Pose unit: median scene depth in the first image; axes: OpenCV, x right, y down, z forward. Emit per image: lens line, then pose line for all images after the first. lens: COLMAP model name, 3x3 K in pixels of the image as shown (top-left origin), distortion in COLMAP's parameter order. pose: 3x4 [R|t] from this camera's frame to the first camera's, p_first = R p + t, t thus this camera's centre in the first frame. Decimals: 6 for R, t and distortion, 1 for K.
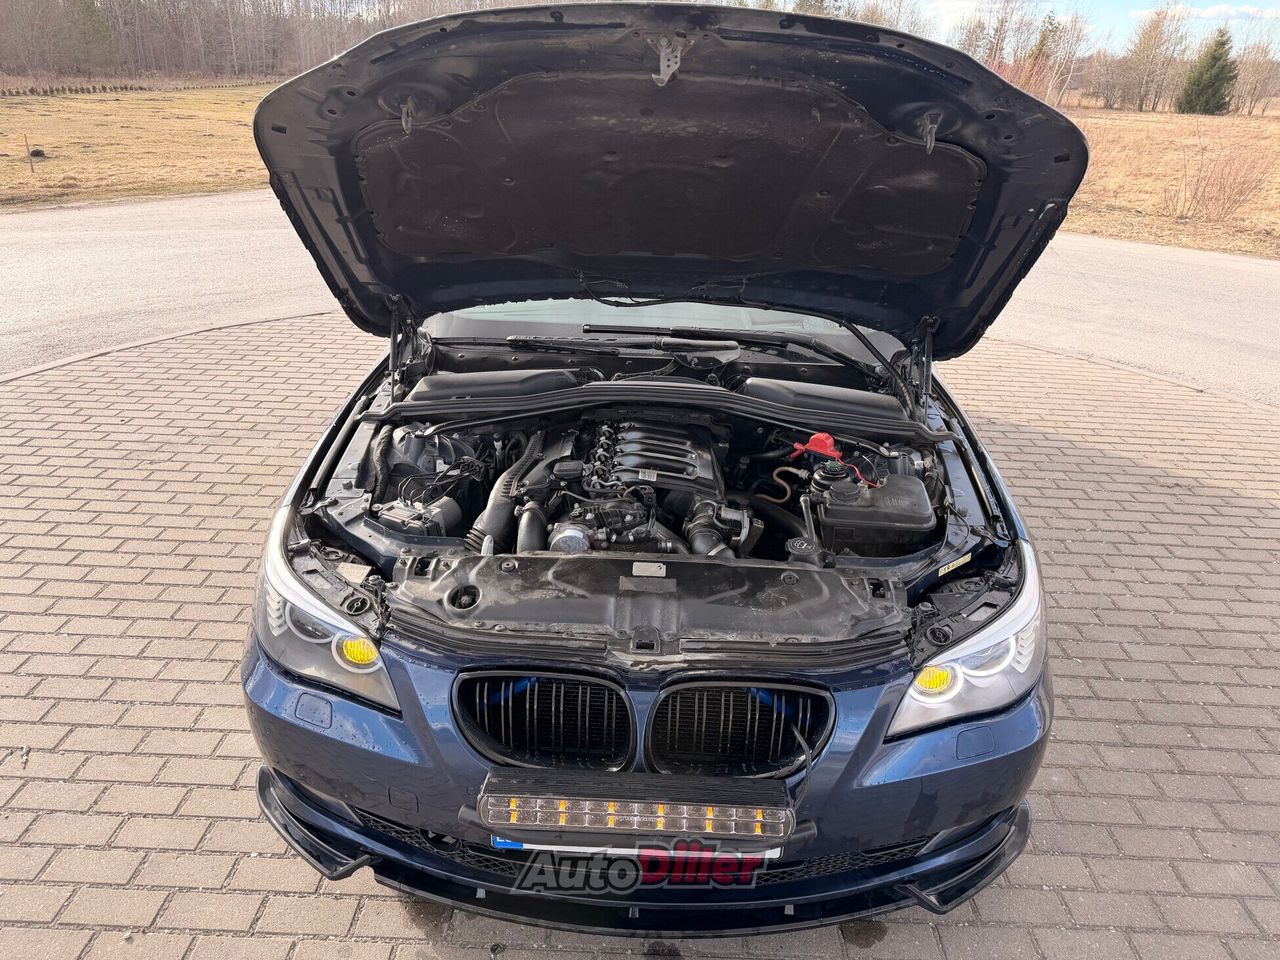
lens RADIAL K [[893.1, 0, 641.6], [0, 893.1, 478.4], [0, 0, 1]] dist [-0.004280, -0.016030]
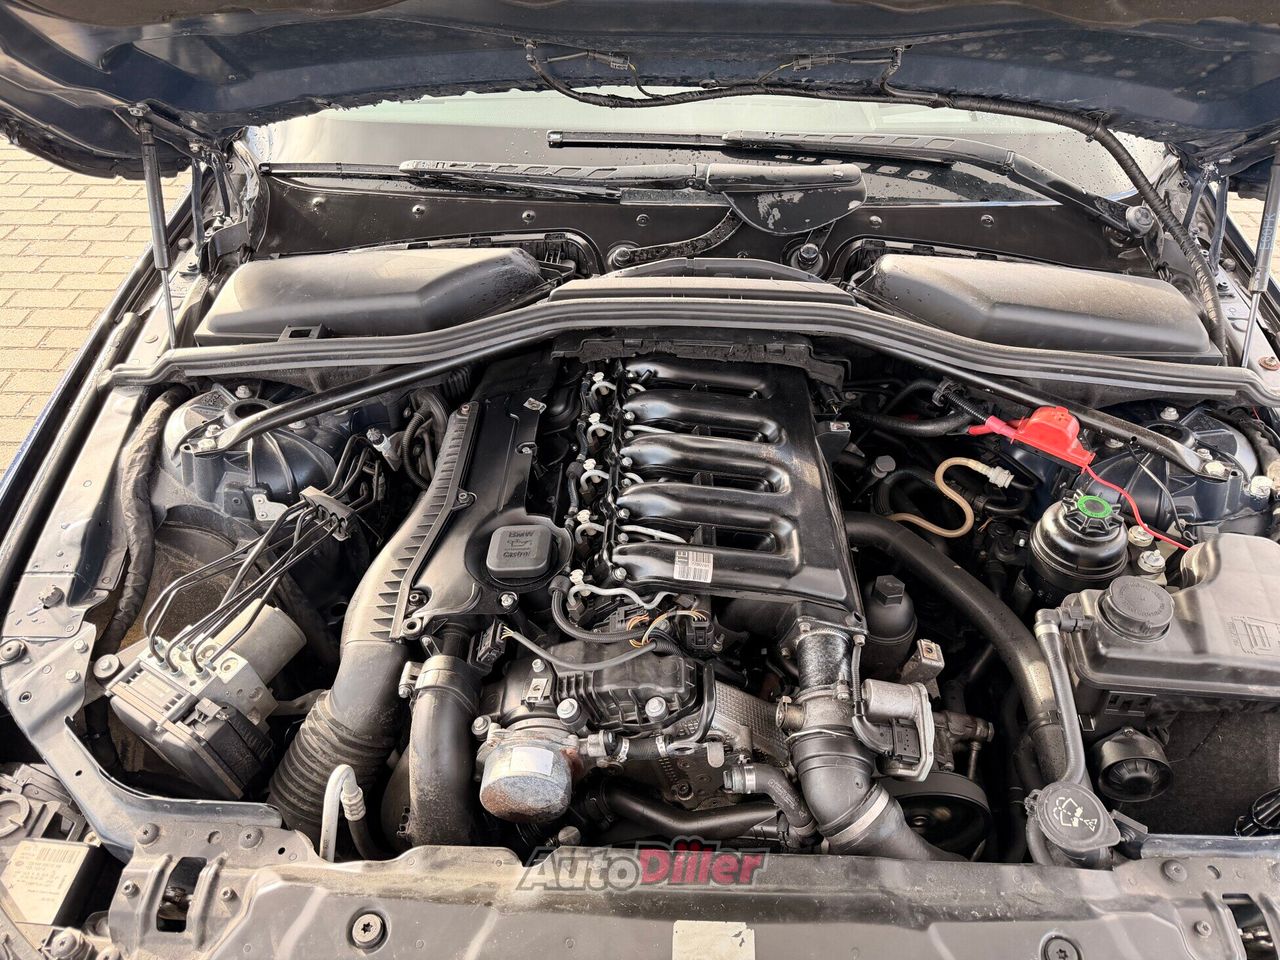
lens RADIAL K [[893.1, 0, 637.6], [0, 893.1, 482.5], [0, 0, 1]] dist [-0.004280, -0.016030]
pose [[0.999483, -0.023171, -0.022307, -0.009439], [0.029372, 0.940166, 0.339449, -0.176254], [0.013107, -0.339929, 0.940360, 0.522883]]
